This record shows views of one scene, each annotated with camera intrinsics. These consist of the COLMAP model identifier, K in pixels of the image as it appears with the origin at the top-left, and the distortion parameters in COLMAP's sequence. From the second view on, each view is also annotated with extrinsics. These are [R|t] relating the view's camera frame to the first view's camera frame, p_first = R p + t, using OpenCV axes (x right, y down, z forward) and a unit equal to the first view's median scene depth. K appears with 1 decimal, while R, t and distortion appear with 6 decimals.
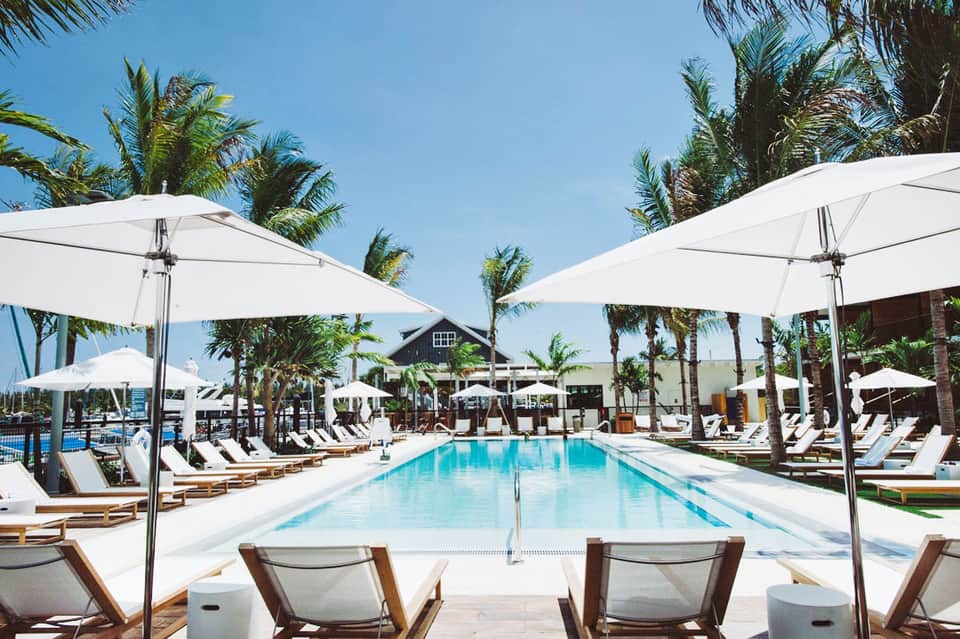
lens RADIAL K [[635.0, 0, 480.0], [0, 635.0, 319.5], [0, 0, 1]] dist [0.061743, -0.068715]
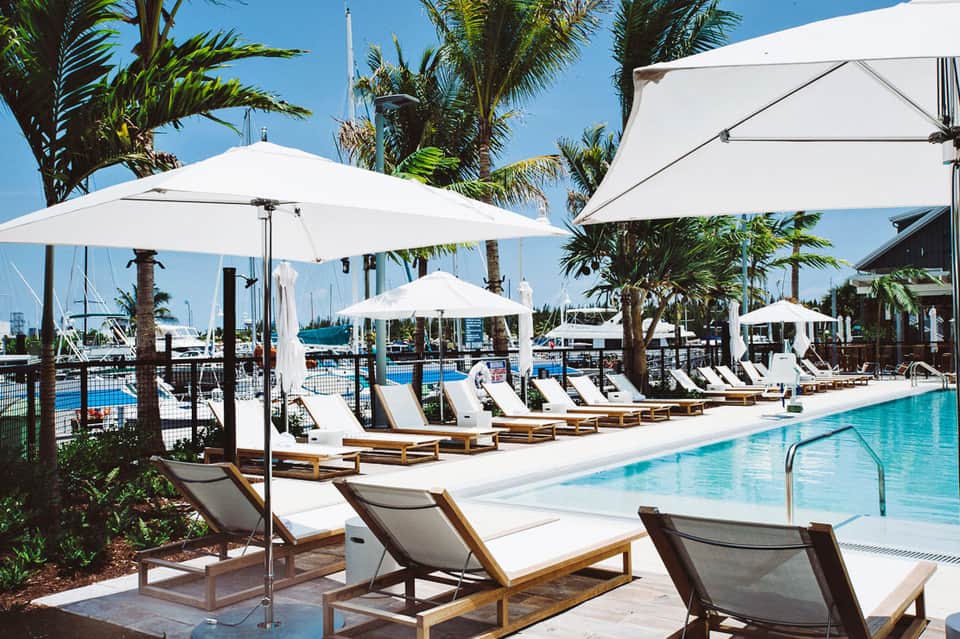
lens RADIAL K [[898.7, 0, 480.0], [0, 898.7, 319.5], [0, 0, 1]] dist [-0.014595, -0.004524]
pose [[0.843660, -0.008271, -0.536814, 0.106627], [0.072138, 0.992561, 0.098078, -0.004917], [0.532009, -0.121469, 0.837981, -0.008724]]
